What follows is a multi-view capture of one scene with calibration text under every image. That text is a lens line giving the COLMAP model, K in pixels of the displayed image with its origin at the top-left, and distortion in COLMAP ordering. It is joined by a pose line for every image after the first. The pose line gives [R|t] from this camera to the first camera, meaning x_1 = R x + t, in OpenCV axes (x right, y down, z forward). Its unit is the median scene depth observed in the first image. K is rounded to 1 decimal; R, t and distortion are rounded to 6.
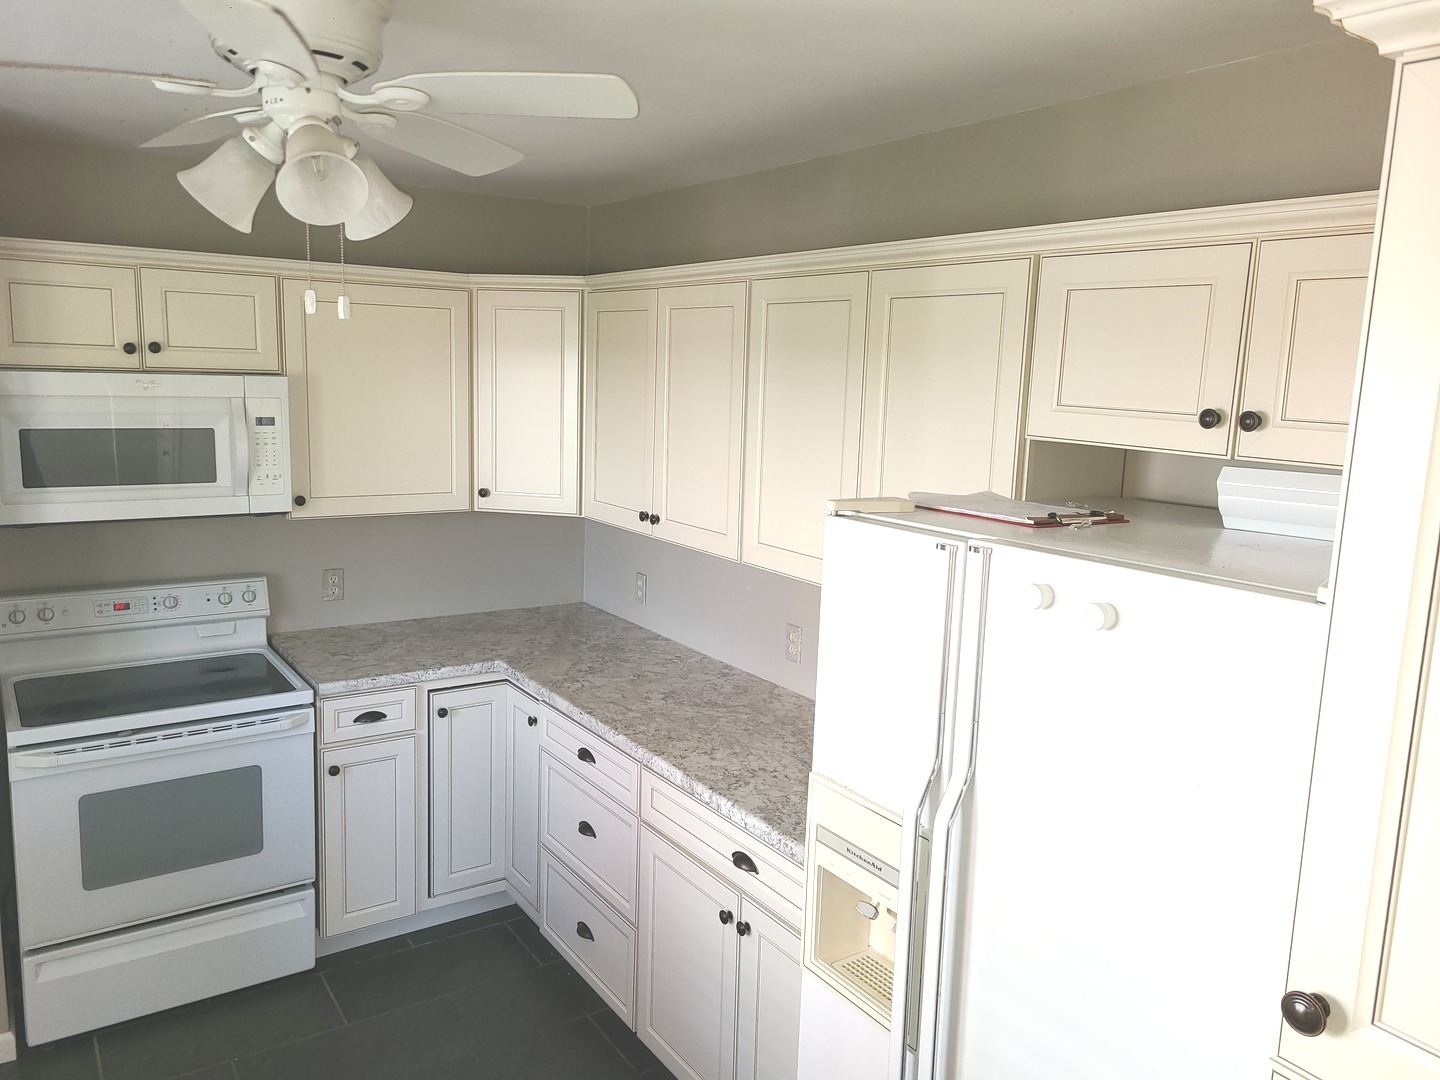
lens RADIAL K [[1086.8, 0, 711.8], [0, 1086.8, 545.0], [0, 0, 1]] dist [0.065689, -0.046114]
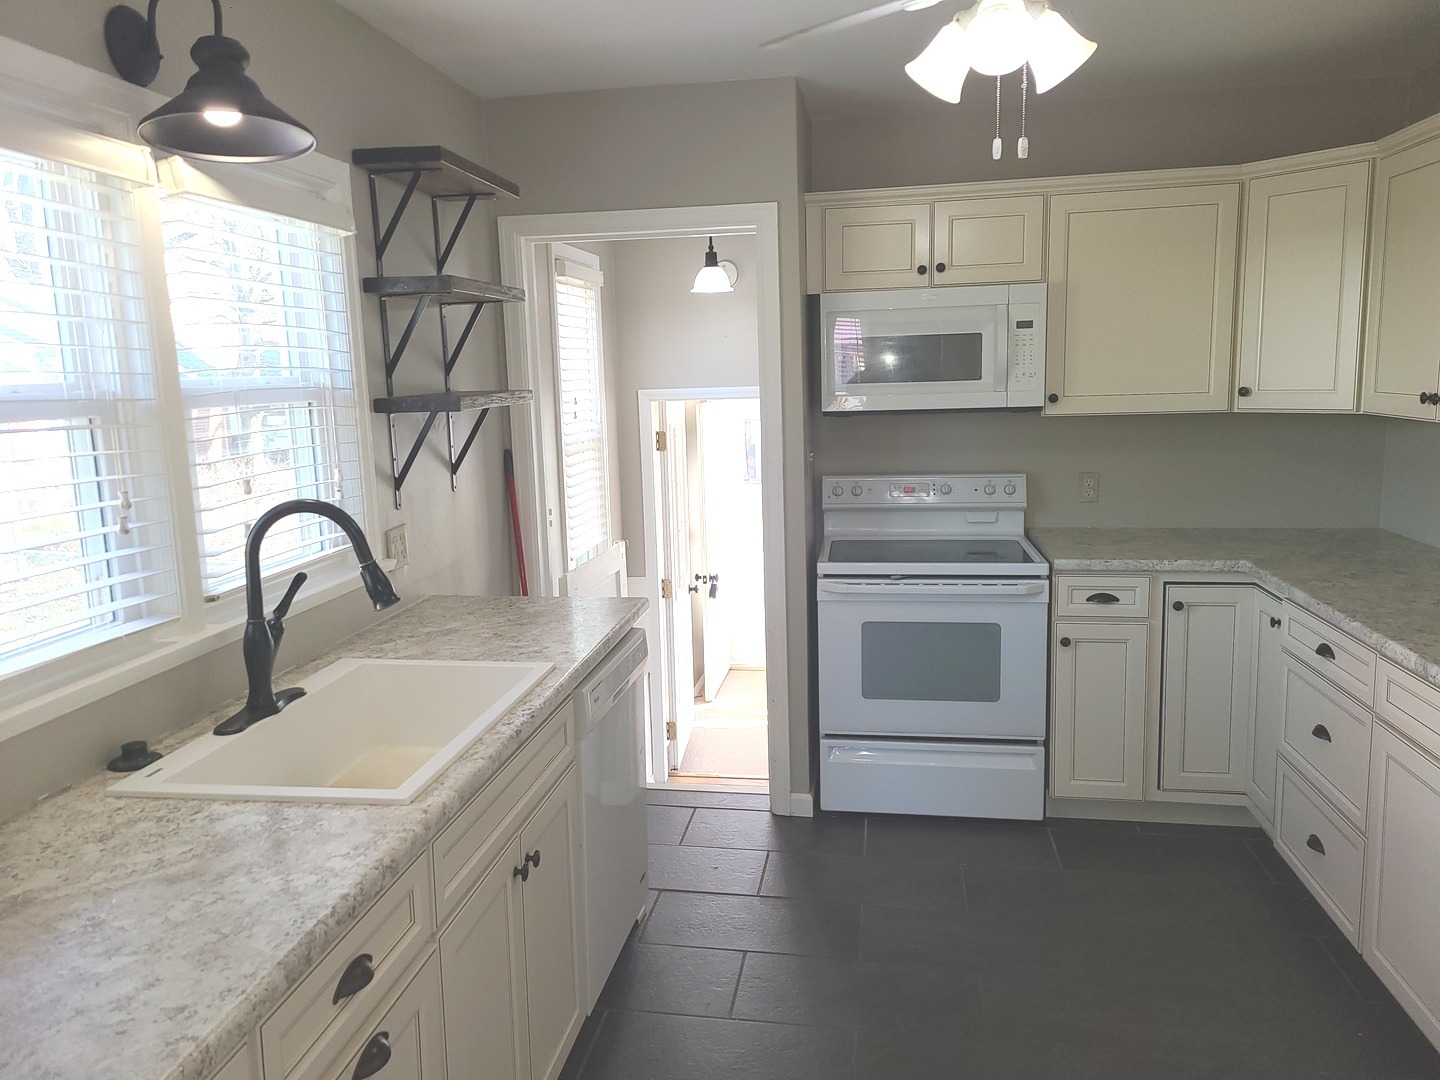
lens RADIAL K [[1086.8, 0, 704.7], [0, 1086.8, 537.9], [0, 0, 1]] dist [0.065689, -0.046114]
pose [[0.731798, 0.047933, -0.679834, 0.126335], [-0.055931, 0.998383, 0.010187, 0.111742], [0.679222, 0.030569, 0.733296, -0.040988]]
